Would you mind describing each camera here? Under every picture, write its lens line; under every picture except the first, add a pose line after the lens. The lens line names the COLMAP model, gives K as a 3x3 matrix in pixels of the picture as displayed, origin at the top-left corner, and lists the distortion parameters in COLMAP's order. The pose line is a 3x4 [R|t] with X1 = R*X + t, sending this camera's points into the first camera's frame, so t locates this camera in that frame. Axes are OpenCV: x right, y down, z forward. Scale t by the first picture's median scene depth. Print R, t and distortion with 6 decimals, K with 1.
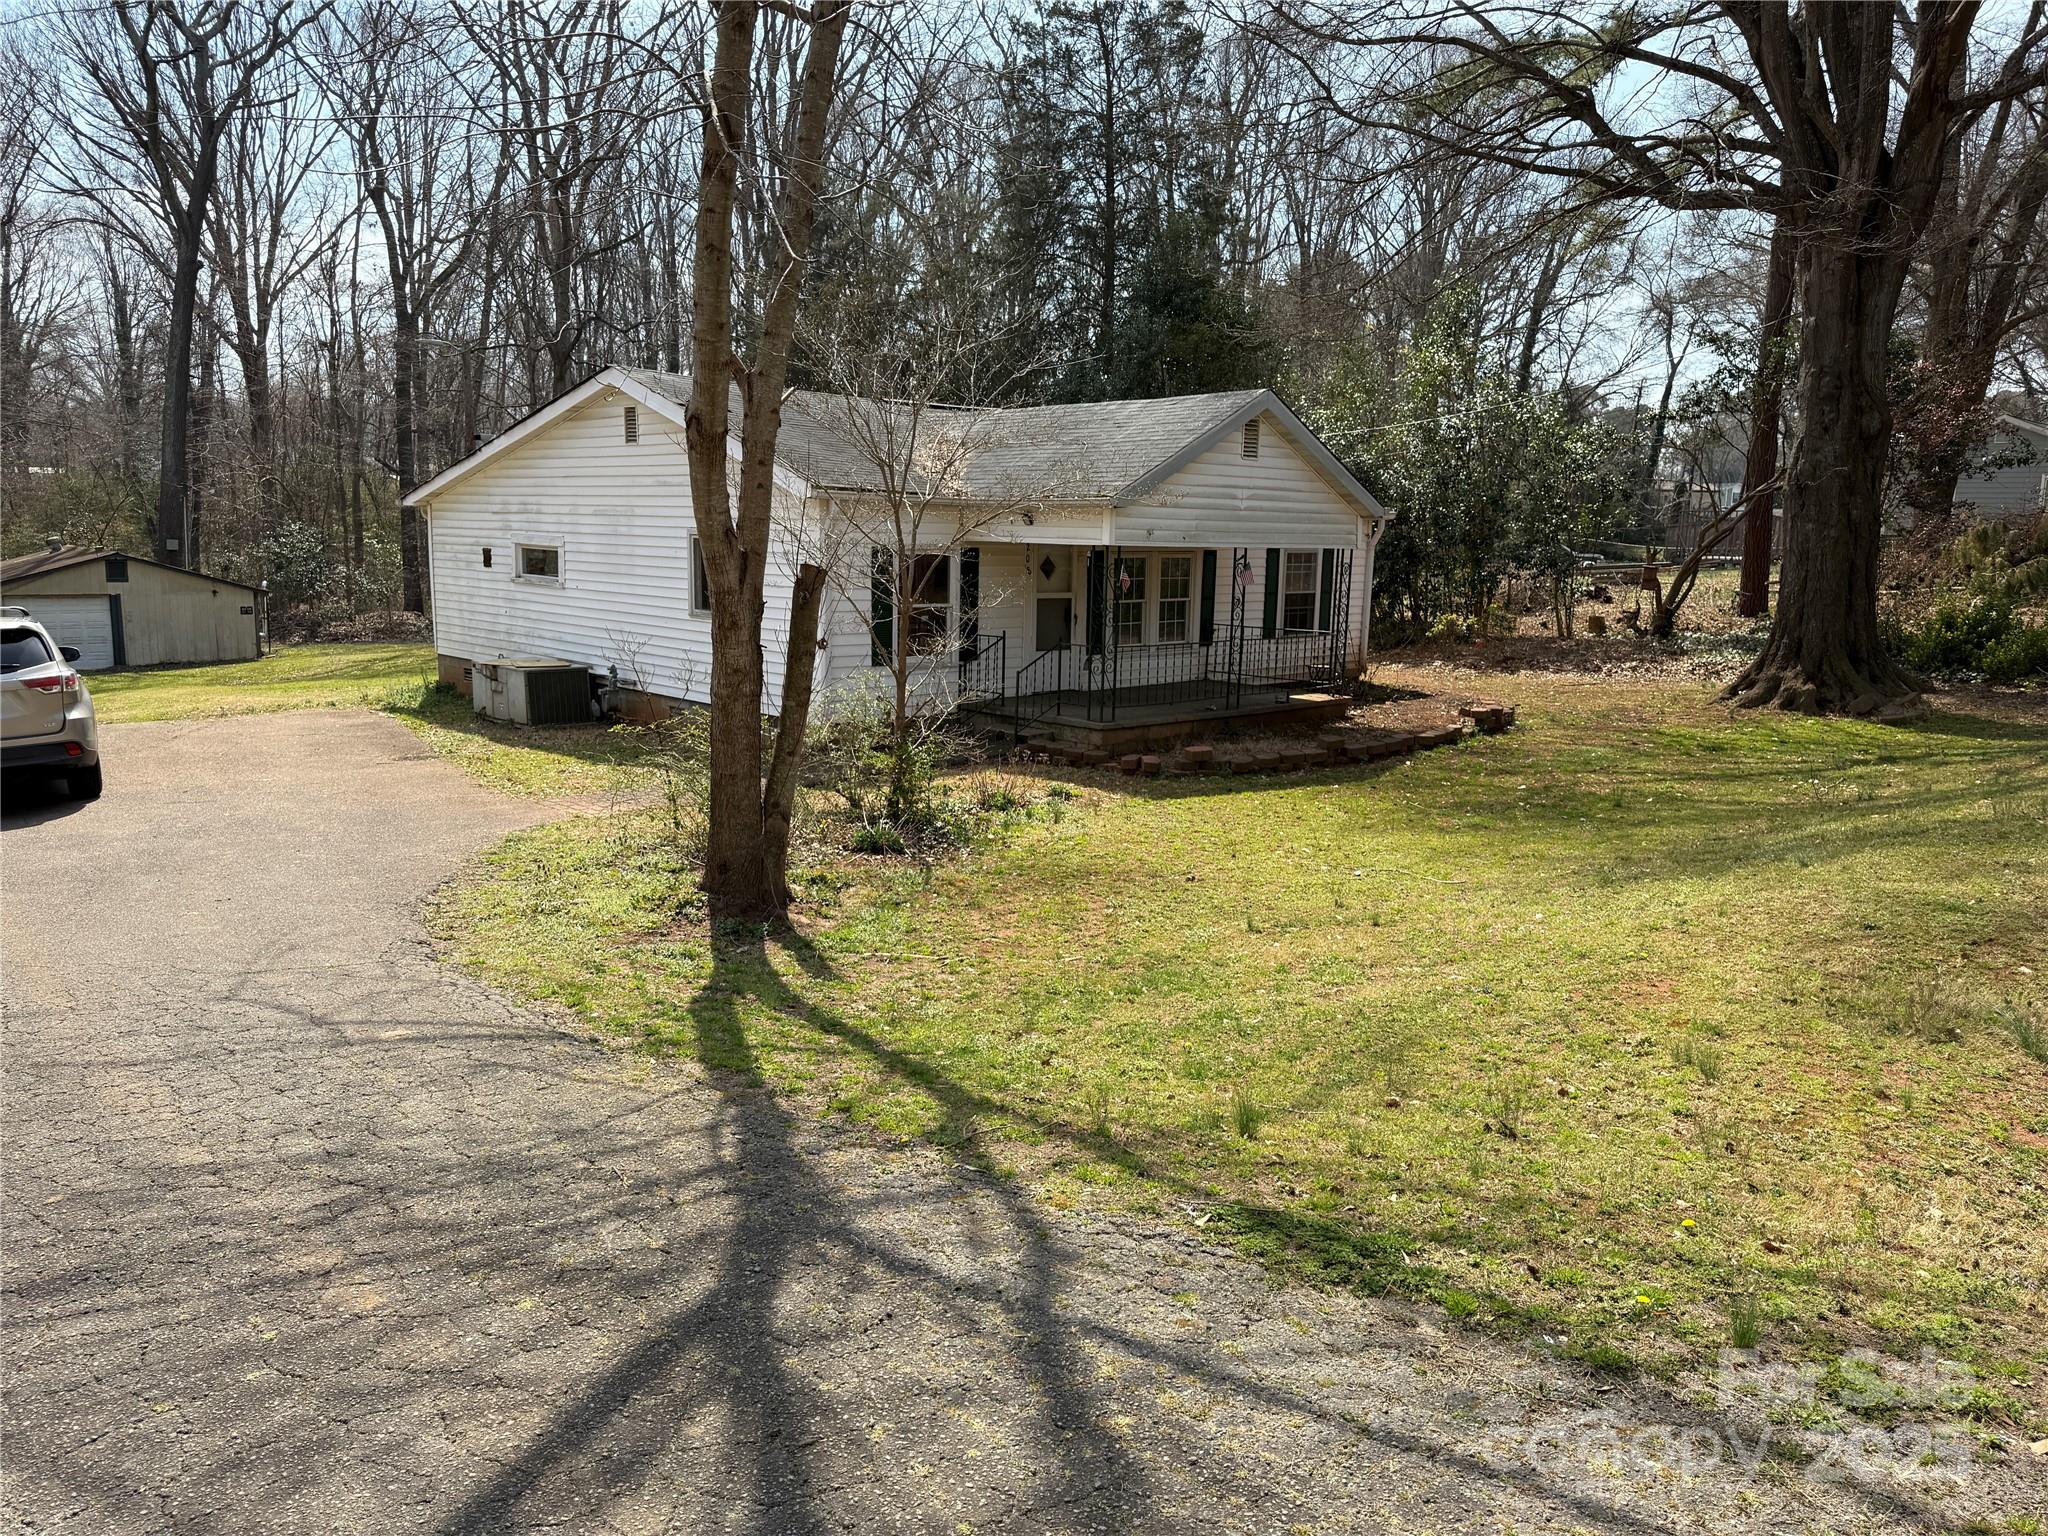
lens RADIAL K [[1444.0, 0, 995.5], [0, 1444.0, 767.5], [0, 0, 1]] dist [0.125350, -0.216370]
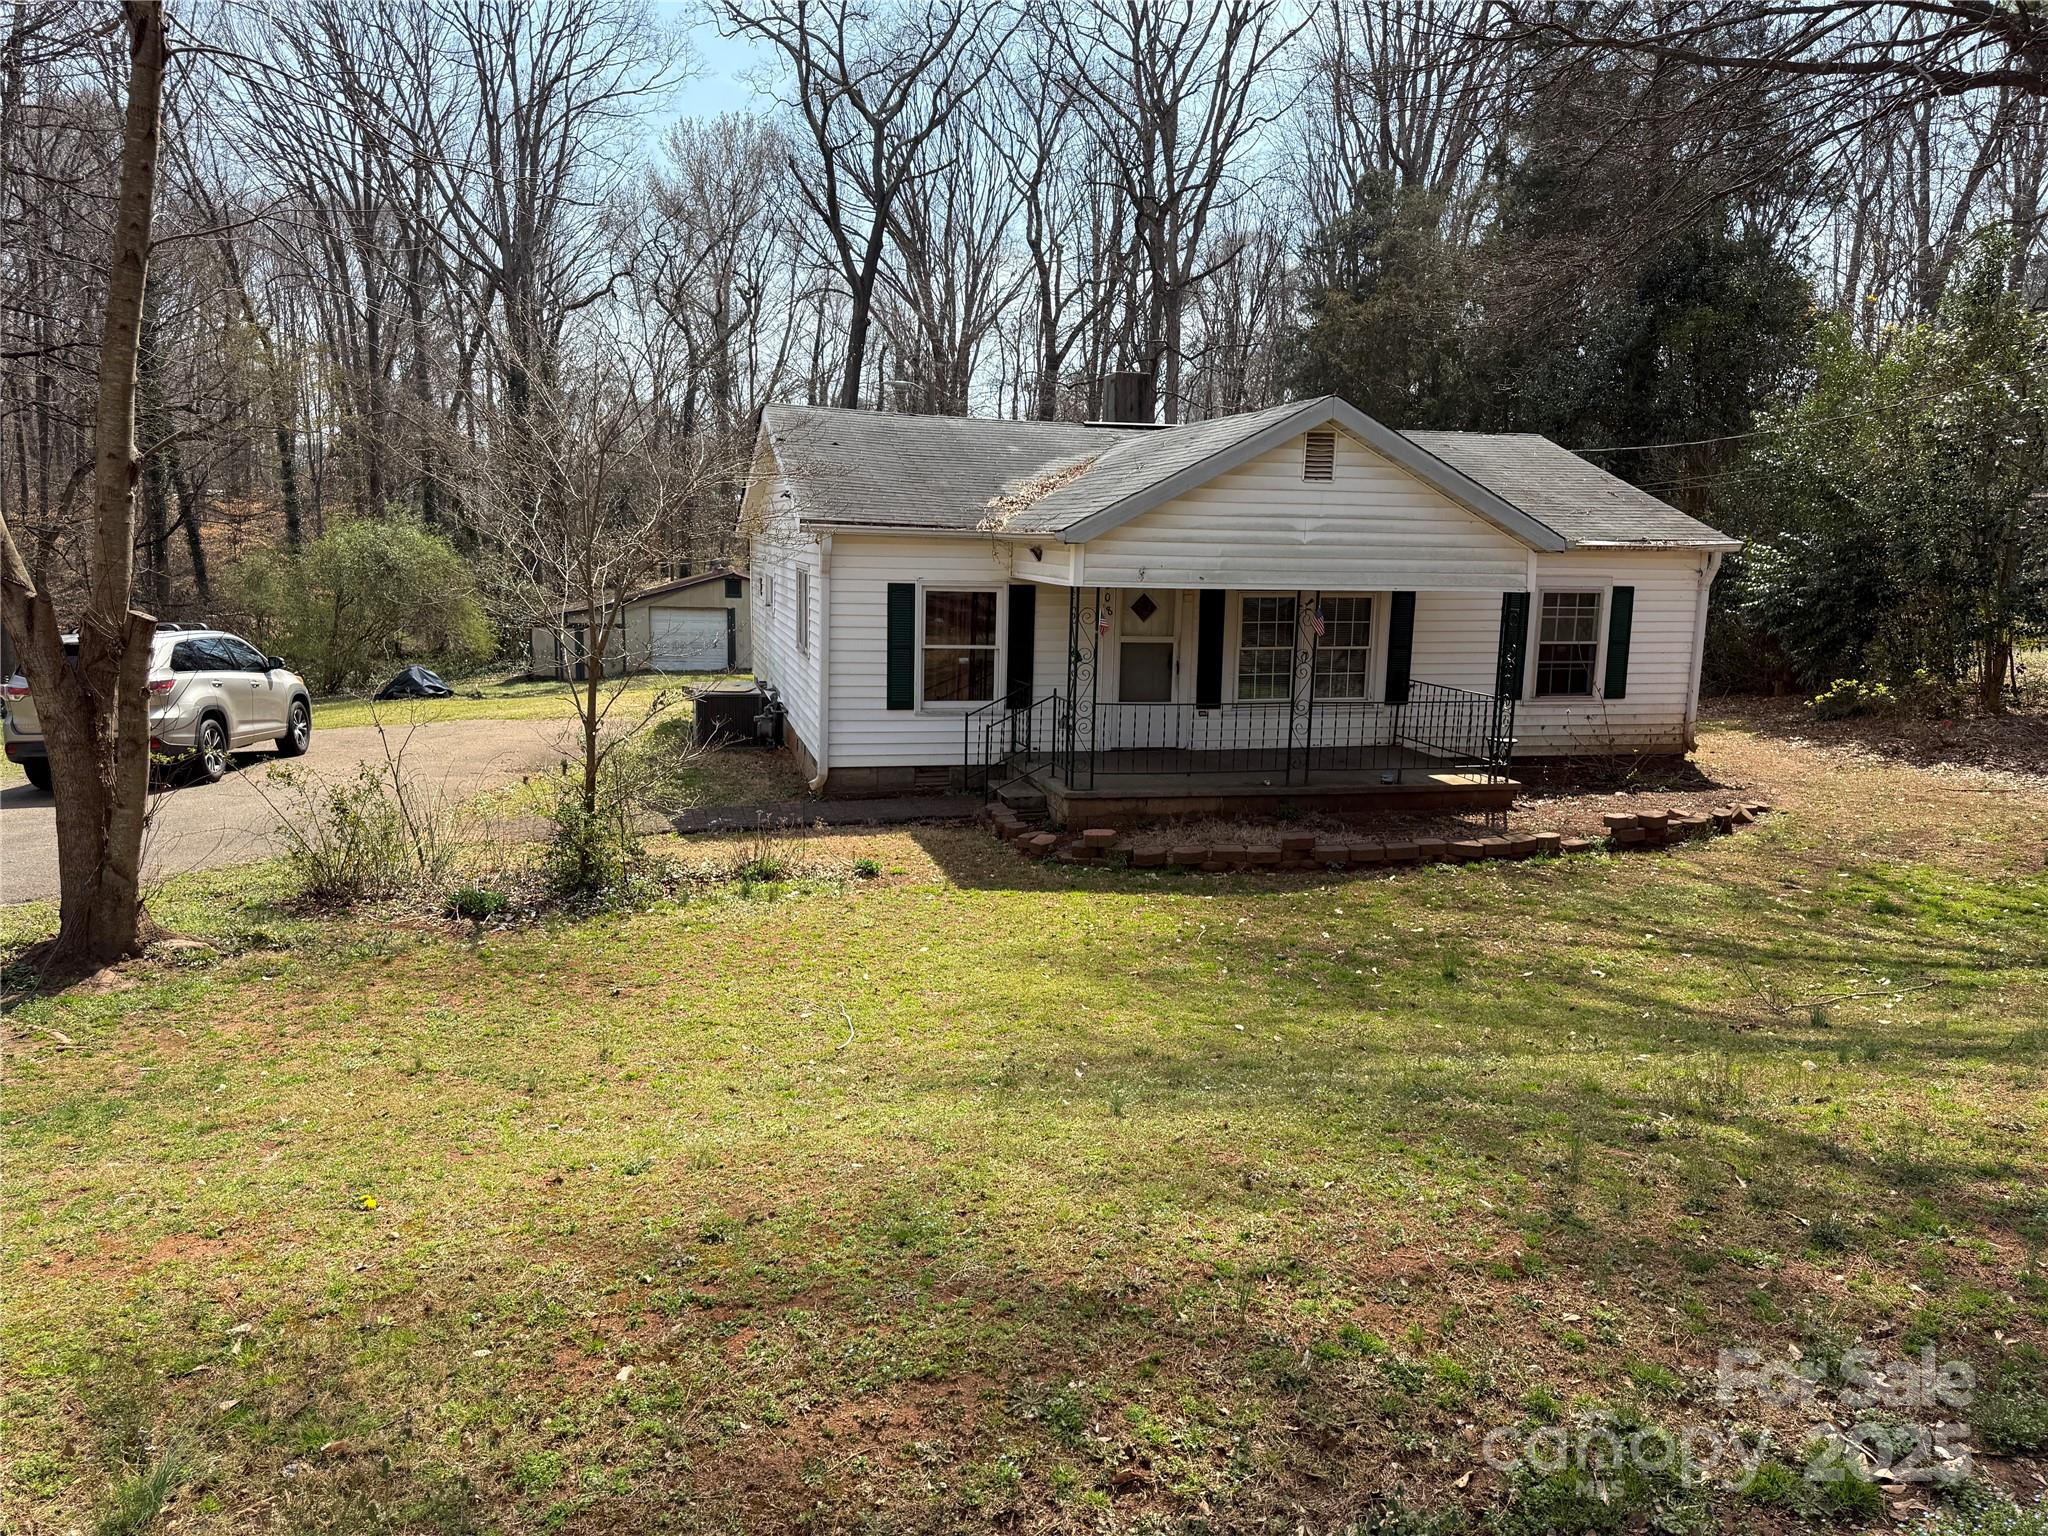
lens RADIAL K [[1444.0, 0, 995.5], [0, 1444.0, 767.5], [0, 0, 1]] dist [0.125350, -0.216370]
pose [[0.877972, 0.075459, -0.472728, 0.352658], [-0.081281, 0.996658, 0.008132, -0.038495], [0.471761, 0.031284, 0.881171, 0.174656]]
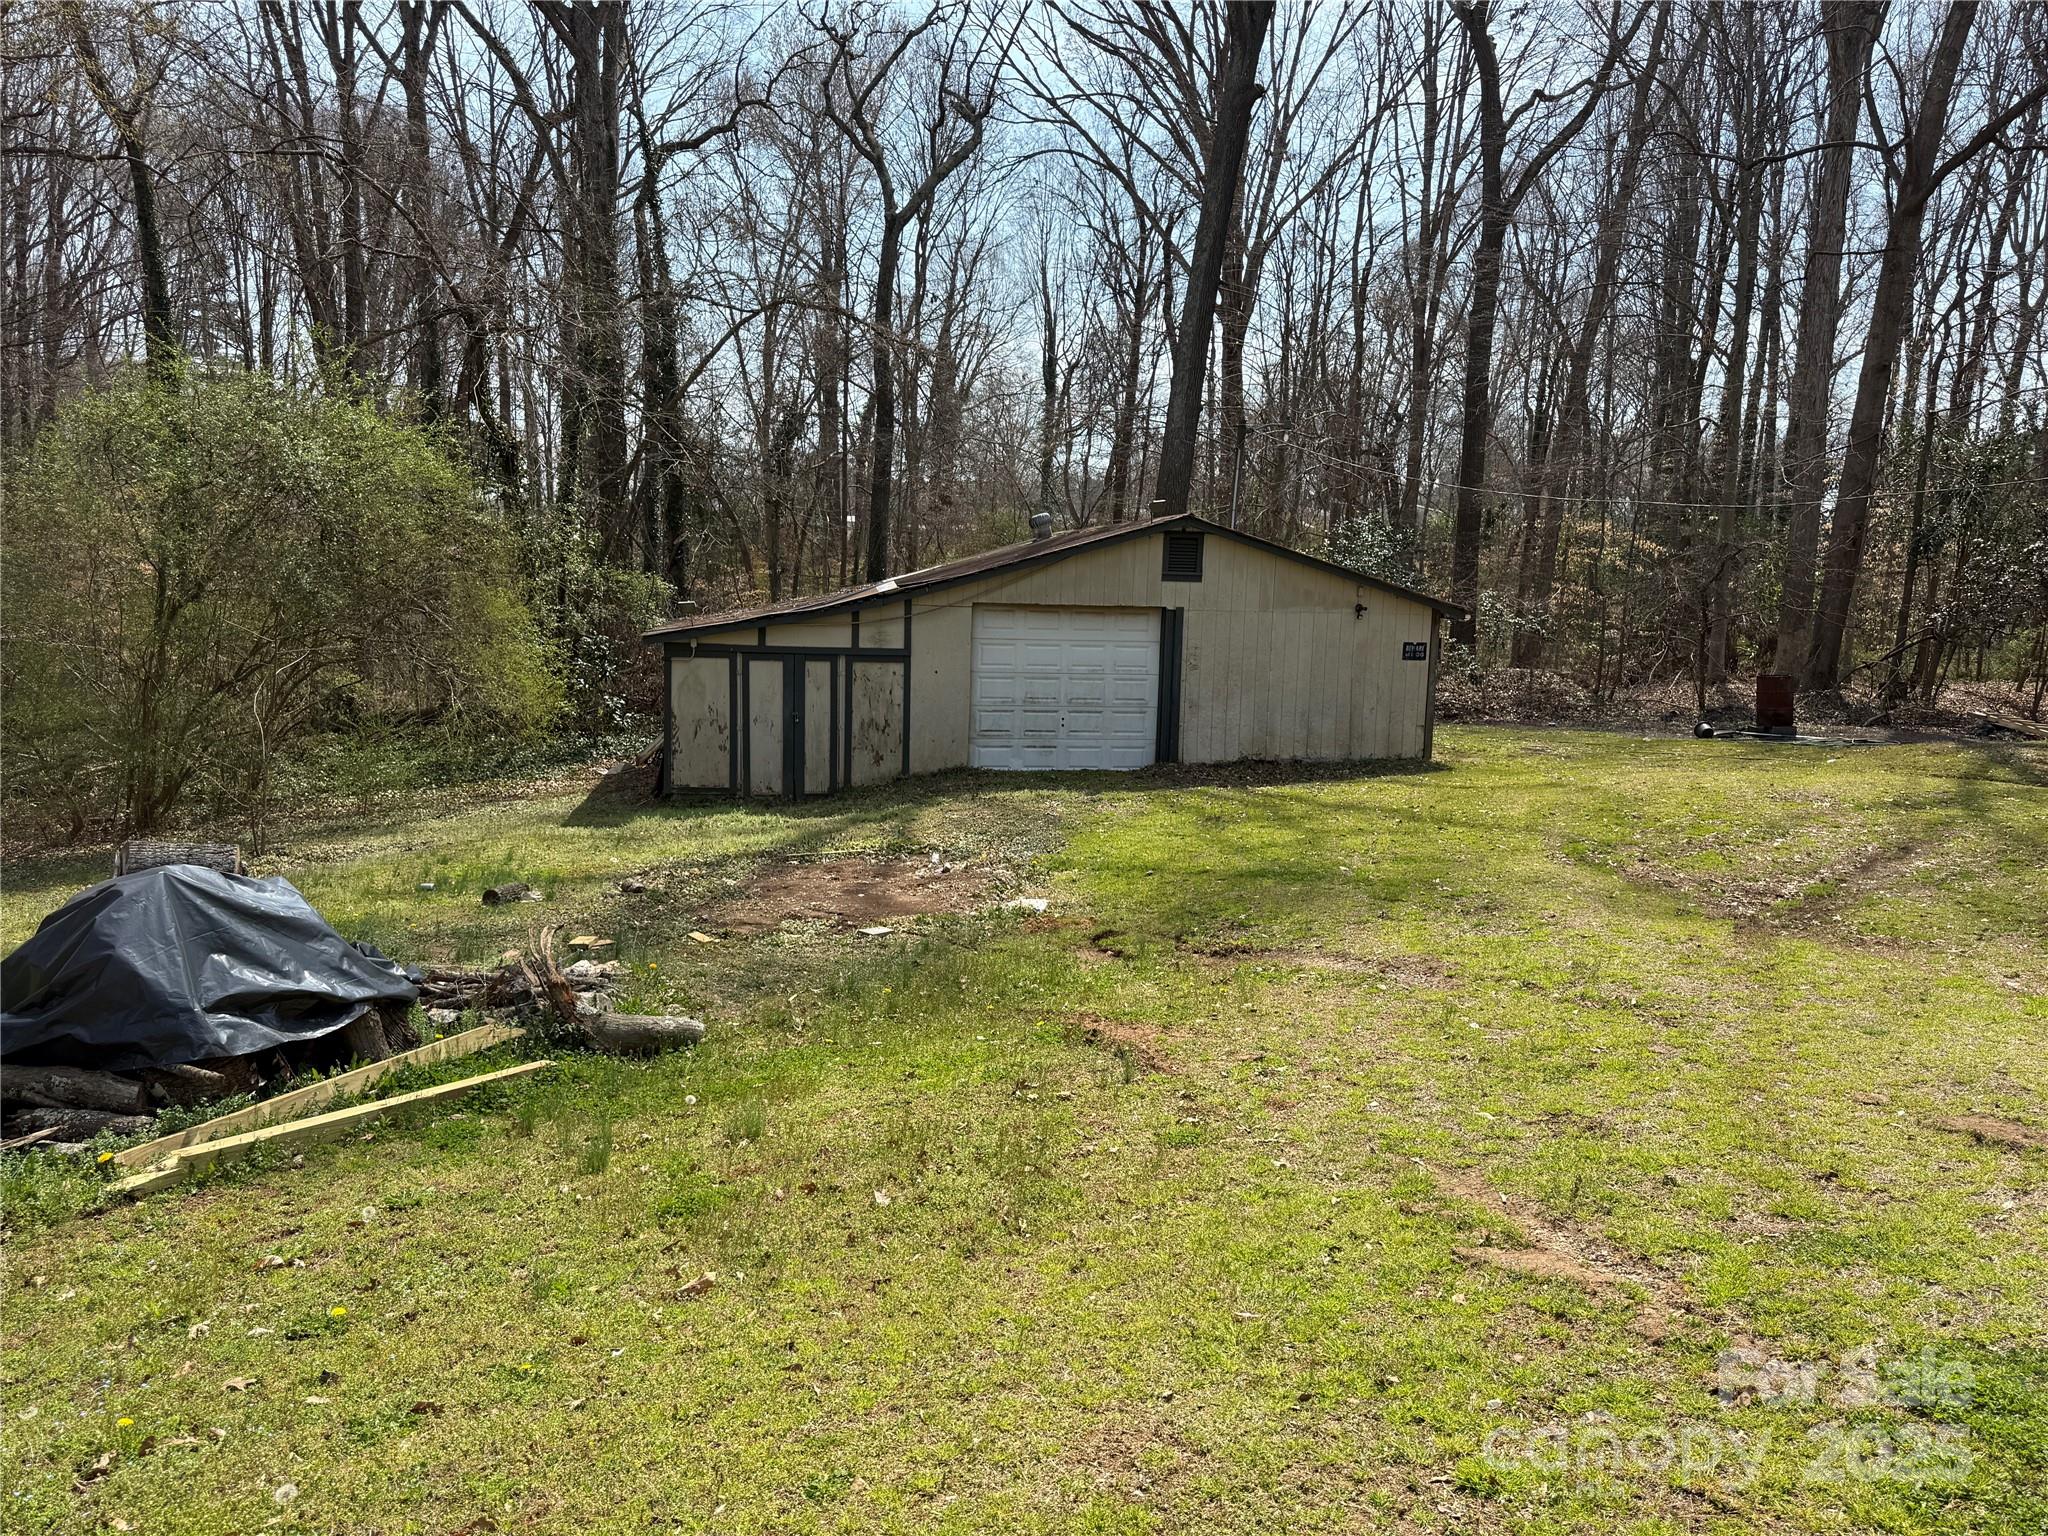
lens RADIAL K [[1444.0, 0, 995.5], [0, 1444.0, 767.5], [0, 0, 1]] dist [0.125350, -0.216370]
pose [[0.856745, 0.068077, -0.511228, -0.978792], [-0.086098, 0.996219, -0.011627, -0.138634], [0.508504, 0.053977, 0.859366, 1.392836]]
